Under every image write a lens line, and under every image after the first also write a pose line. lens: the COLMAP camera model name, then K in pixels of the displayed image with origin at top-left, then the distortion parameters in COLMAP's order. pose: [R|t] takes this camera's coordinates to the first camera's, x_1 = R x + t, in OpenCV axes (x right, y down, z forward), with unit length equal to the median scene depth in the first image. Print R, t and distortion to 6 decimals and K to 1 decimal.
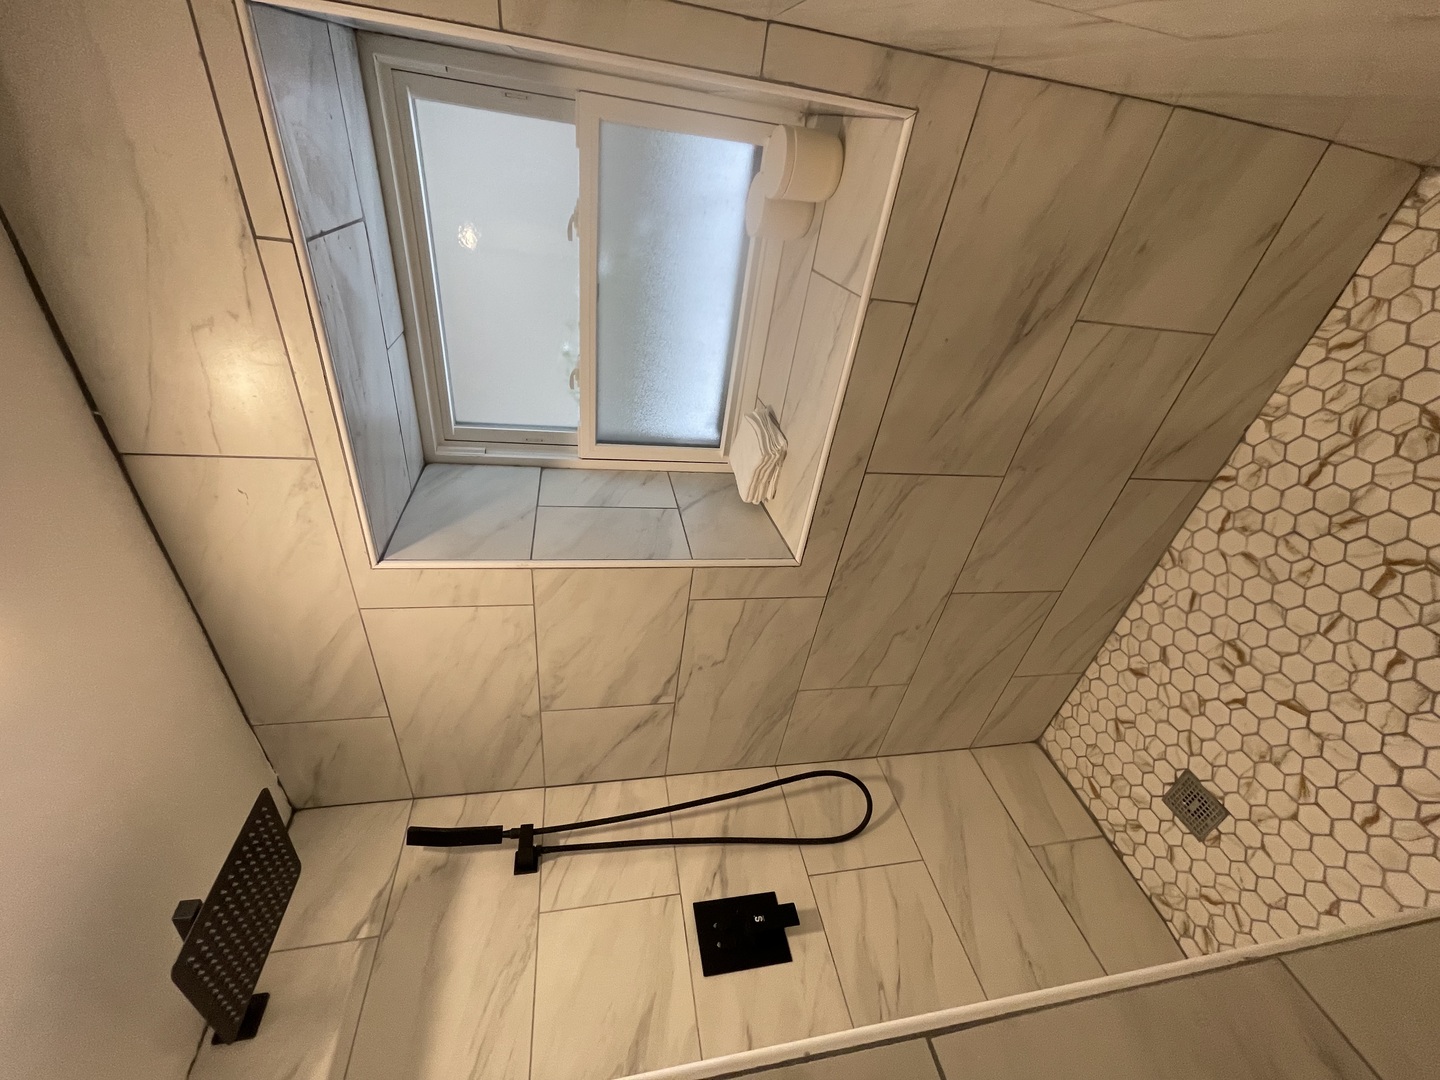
lens RADIAL K [[580.7, 0, 717.4], [0, 580.7, 542.1], [0, 0, 1]] dist [-0.002708, 0.000095]
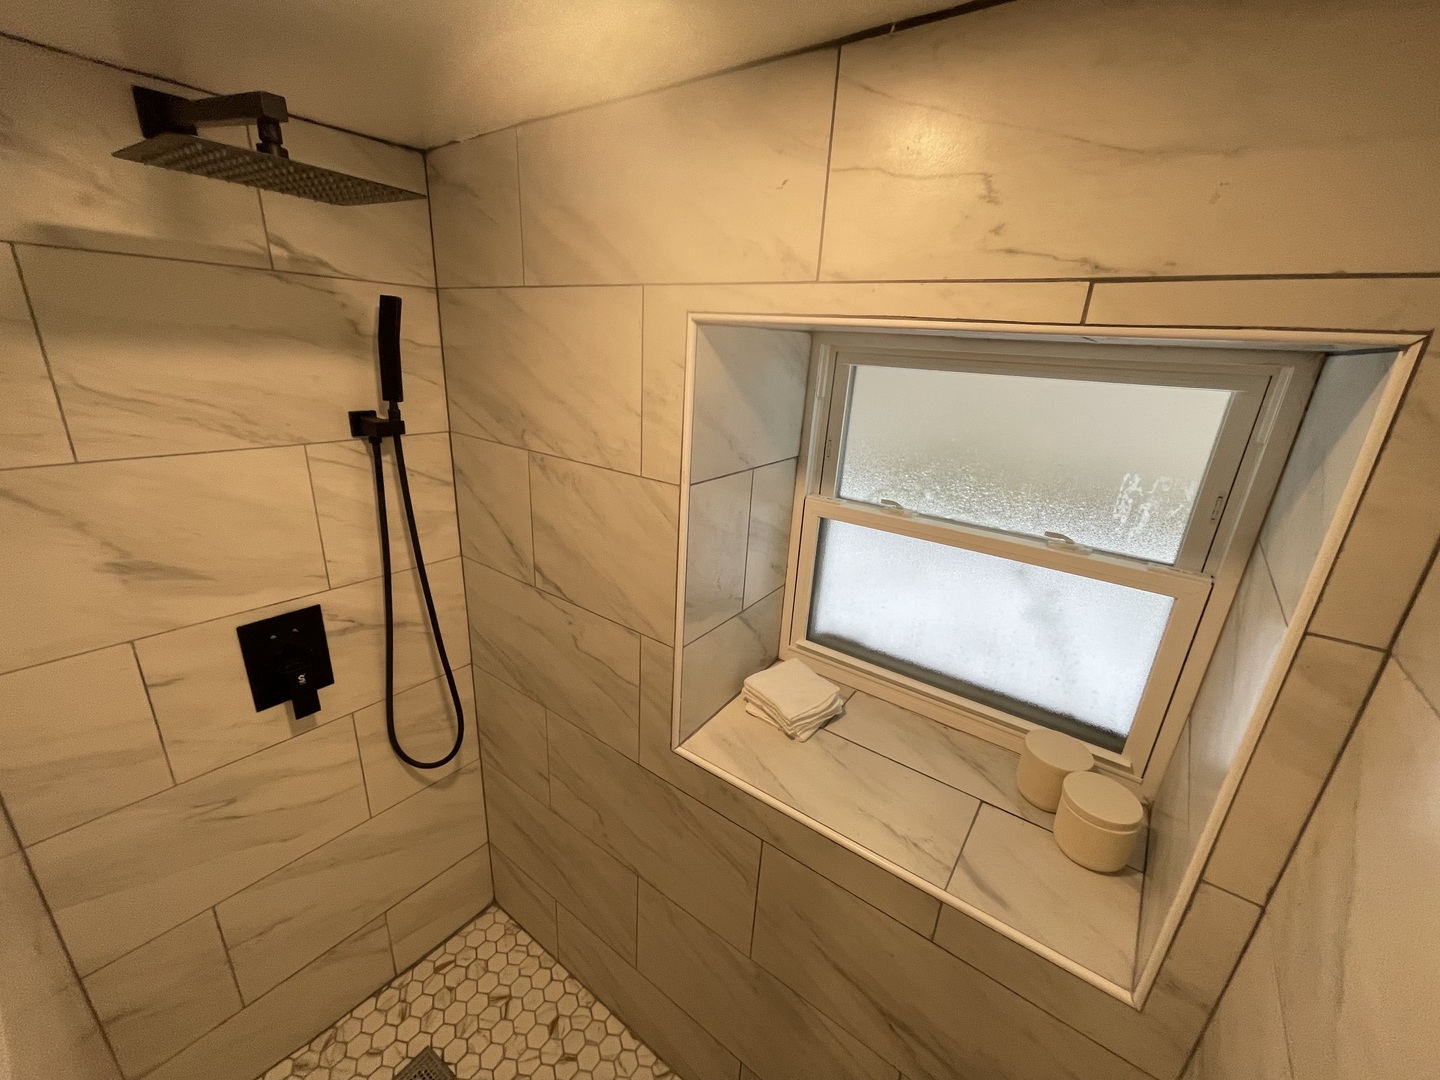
lens RADIAL K [[578.9, 0, 720.0], [0, 578.9, 540.0], [0, 0, 1]] dist [-0.000240, -0.000437]
pose [[-0.062040, 0.992964, 0.100863, -0.254326], [-0.997950, -0.063307, 0.009404, -0.022188], [0.015723, -0.100073, 0.994856, 0.083366]]
